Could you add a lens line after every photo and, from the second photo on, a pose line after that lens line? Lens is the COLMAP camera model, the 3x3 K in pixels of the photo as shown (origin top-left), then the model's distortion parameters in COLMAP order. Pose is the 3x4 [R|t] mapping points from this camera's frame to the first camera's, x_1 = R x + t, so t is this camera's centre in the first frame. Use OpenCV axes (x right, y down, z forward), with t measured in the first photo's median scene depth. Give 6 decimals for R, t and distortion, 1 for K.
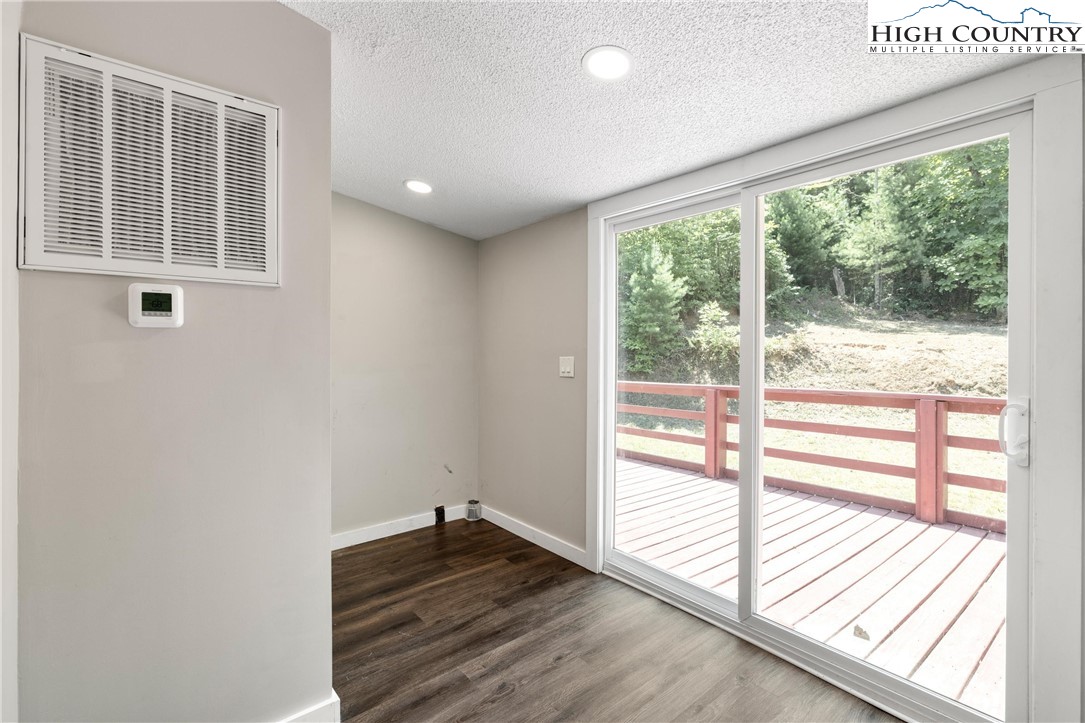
lens RADIAL K [[497.9, 0, 540.8], [0, 497.9, 360.9], [0, 0, 1]] dist [-0.004258, -0.000831]
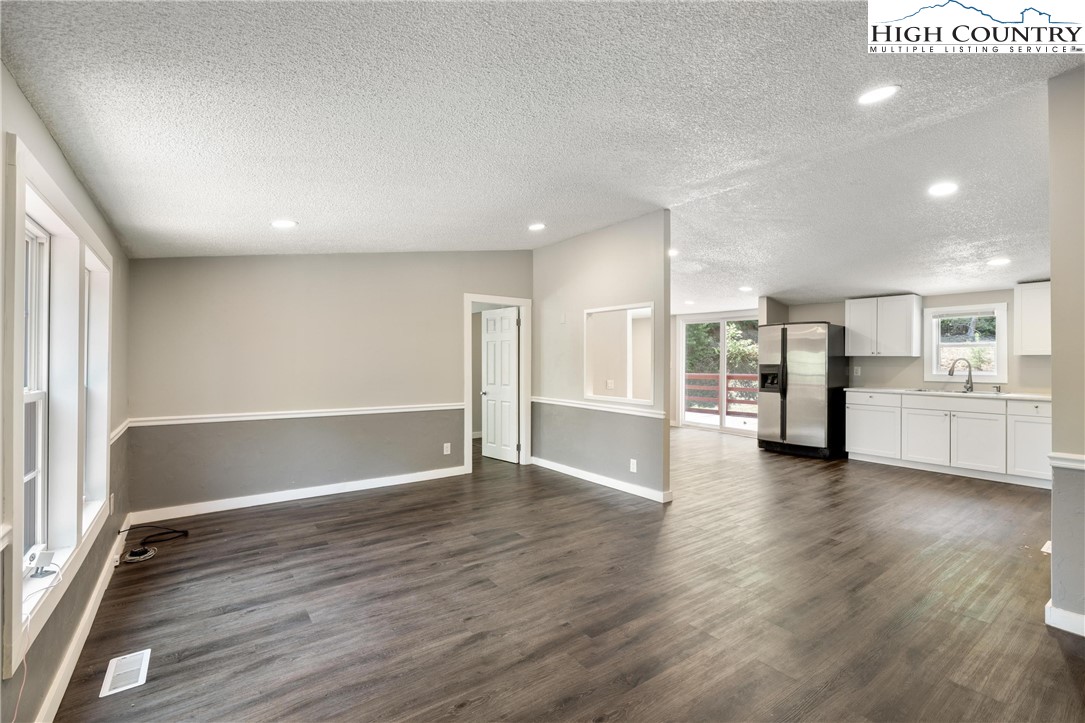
lens RADIAL K [[474.1, 0, 537.8], [0, 474.1, 363.0], [0, 0, 1]] dist [-0.006849, 0.000919]
pose [[0.997913, -0.005010, -0.064385, -0.603924], [0.004864, 0.999985, -0.002417, 0.000258], [0.064396, 0.002098, 0.997922, -1.905755]]
